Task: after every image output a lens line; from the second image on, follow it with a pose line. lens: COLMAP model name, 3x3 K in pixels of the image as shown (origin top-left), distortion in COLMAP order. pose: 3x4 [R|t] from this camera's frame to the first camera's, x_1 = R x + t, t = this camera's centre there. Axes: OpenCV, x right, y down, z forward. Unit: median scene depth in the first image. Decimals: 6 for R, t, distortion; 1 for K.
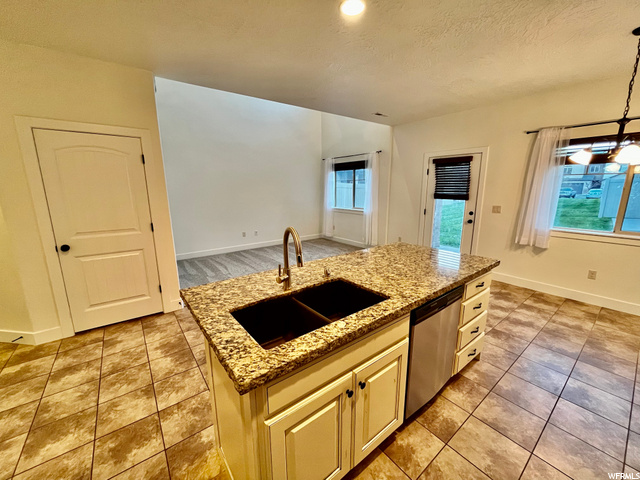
lens RADIAL K [[258.3, 0, 321.8], [0, 258.3, 240.2], [0, 0, 1]] dist [-0.002204, -0.000141]
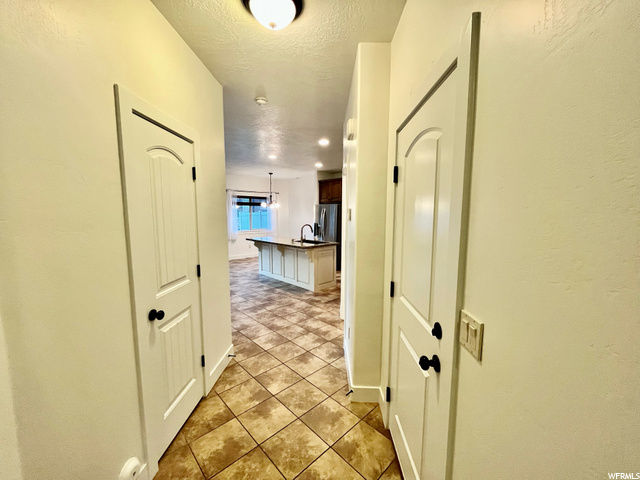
lens RADIAL K [[258.3, 0, 321.8], [0, 258.3, 240.2], [0, 0, 1]] dist [-0.002204, -0.000141]
pose [[-0.102199, -0.100600, 0.989664, -2.647185], [0.197530, 0.973010, 0.119305, -0.154573], [-0.974955, 0.207681, -0.079569, 0.750289]]
